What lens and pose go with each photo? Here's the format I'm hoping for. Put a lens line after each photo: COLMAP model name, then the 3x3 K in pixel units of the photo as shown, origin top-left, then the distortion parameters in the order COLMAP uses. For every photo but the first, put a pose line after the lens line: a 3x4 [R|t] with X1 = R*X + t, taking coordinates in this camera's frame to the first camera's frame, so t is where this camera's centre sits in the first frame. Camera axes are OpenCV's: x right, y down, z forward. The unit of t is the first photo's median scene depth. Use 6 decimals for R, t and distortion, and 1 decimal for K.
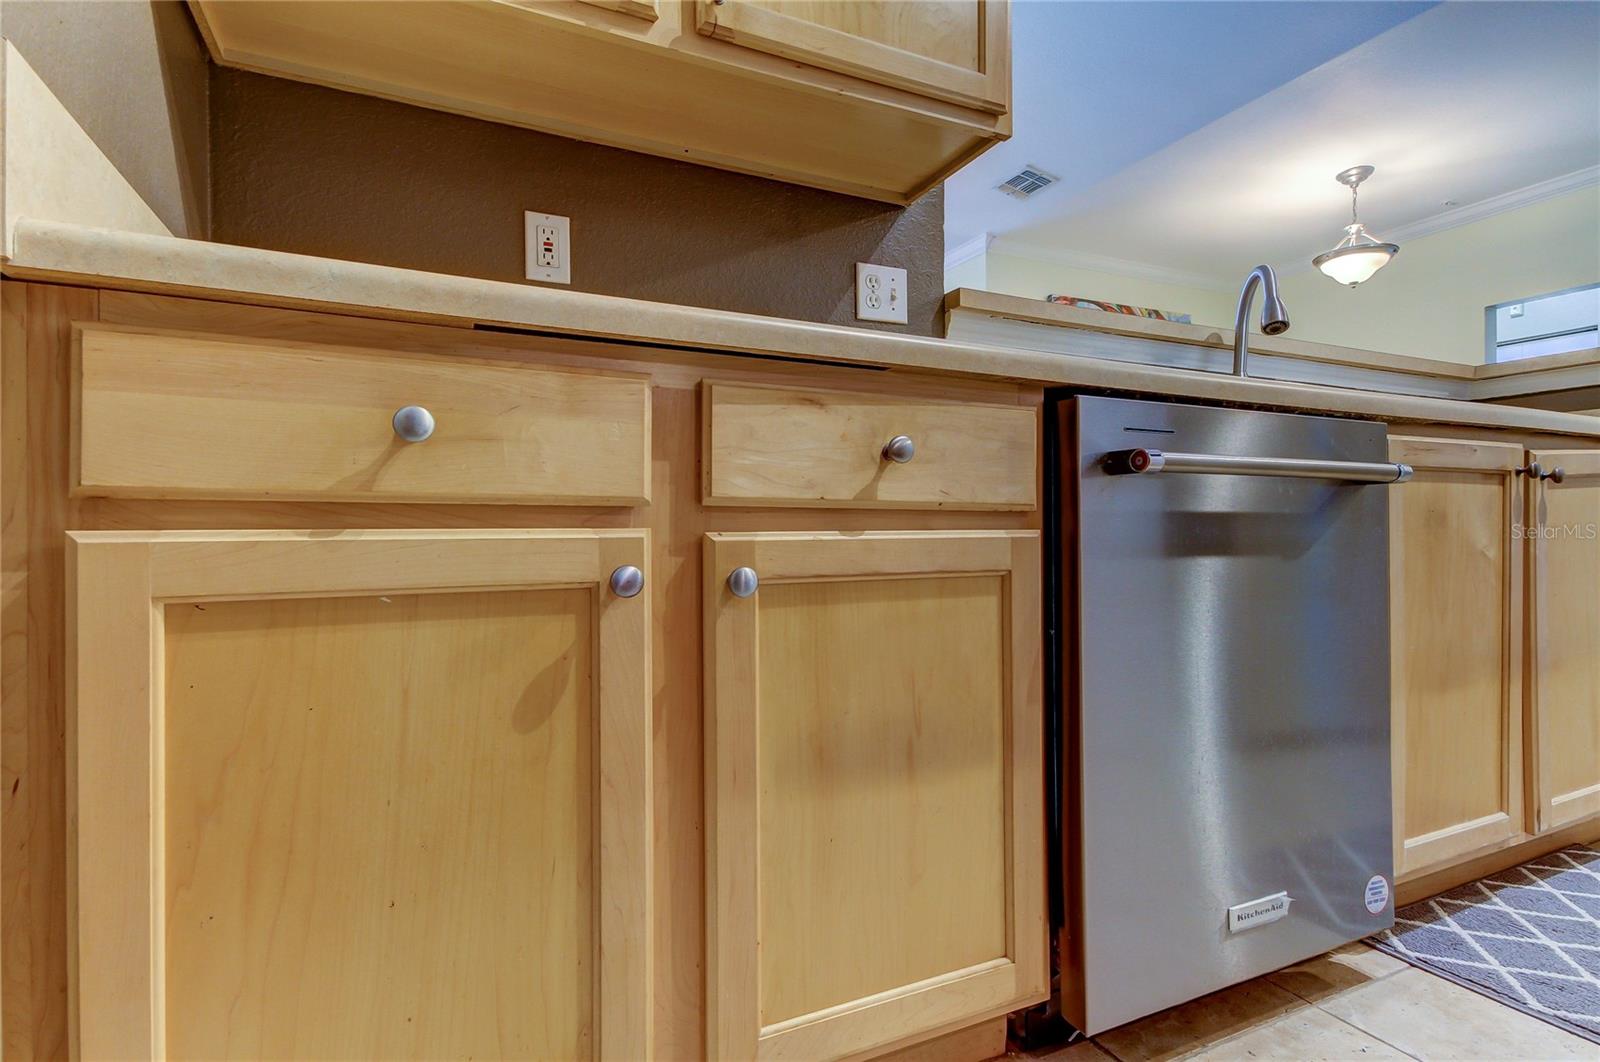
lens RADIAL K [[744.8, 0, 798.2], [0, 744.8, 504.7], [0, 0, 1]] dist [0.020307, -0.005532]
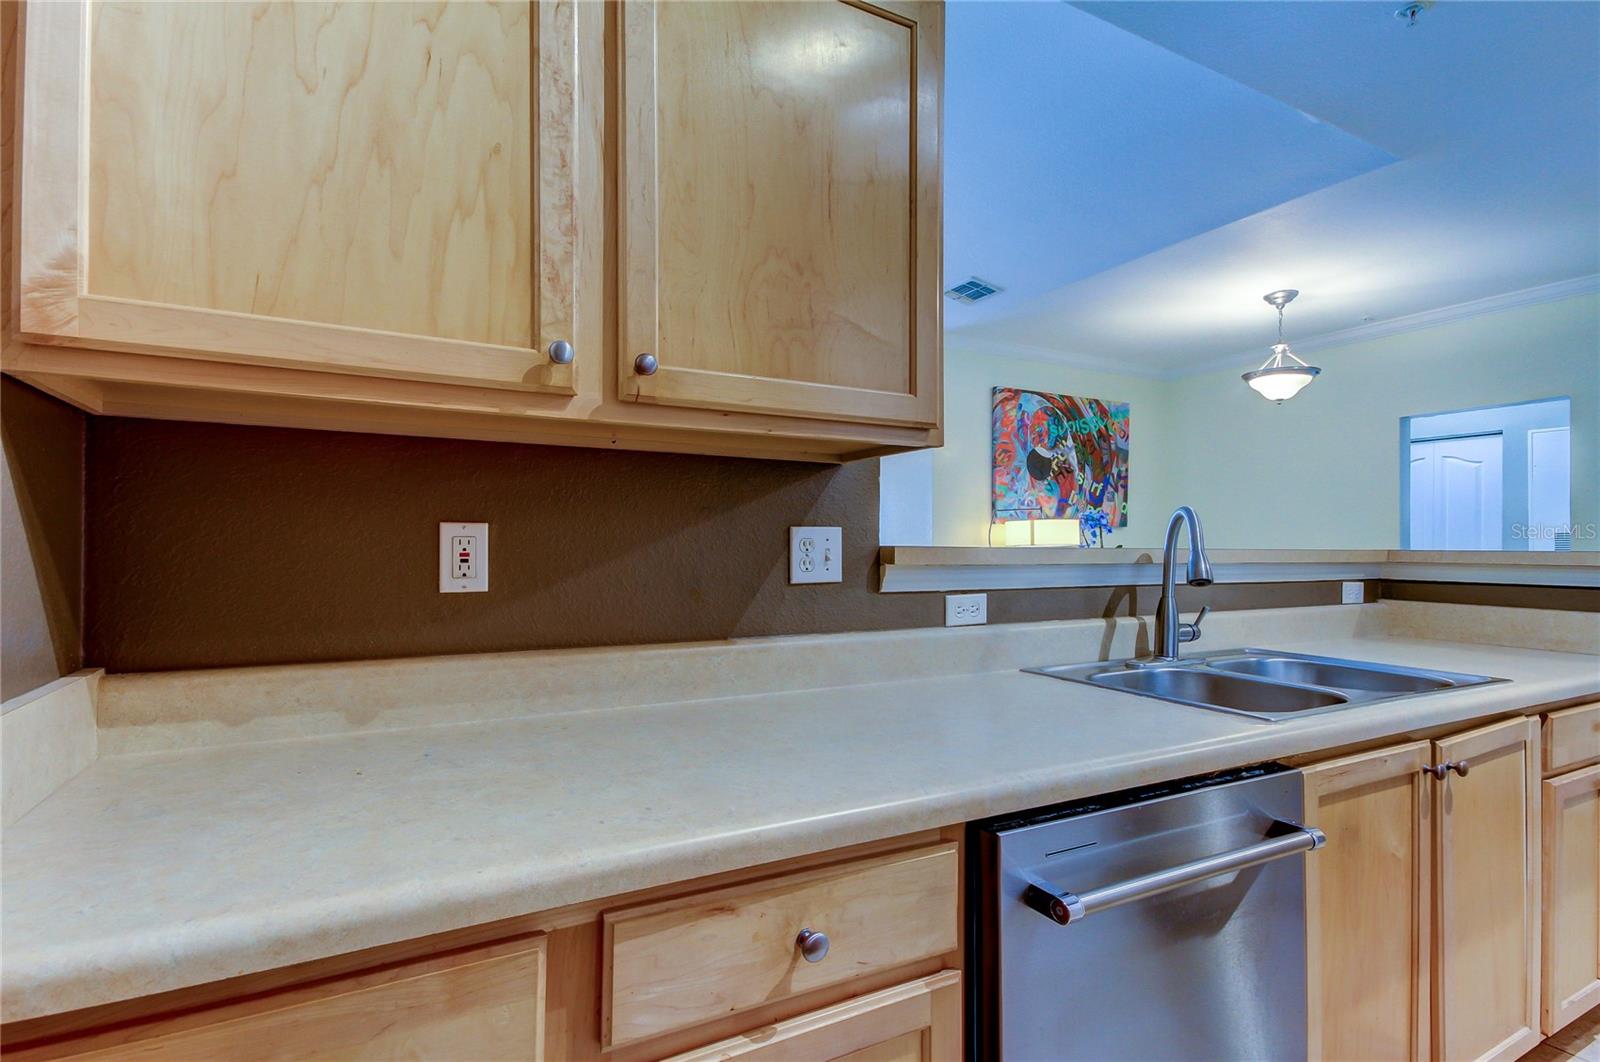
lens RADIAL K [[744.8, 0, 794.5], [0, 744.8, 515.8], [0, 0, 1]] dist [0.020307, -0.005532]
pose [[0.998212, 0.009701, 0.058978, 0.029078], [-0.009082, 0.999901, -0.010765, -0.373694], [-0.059076, 0.010210, 0.998201, 0.018678]]
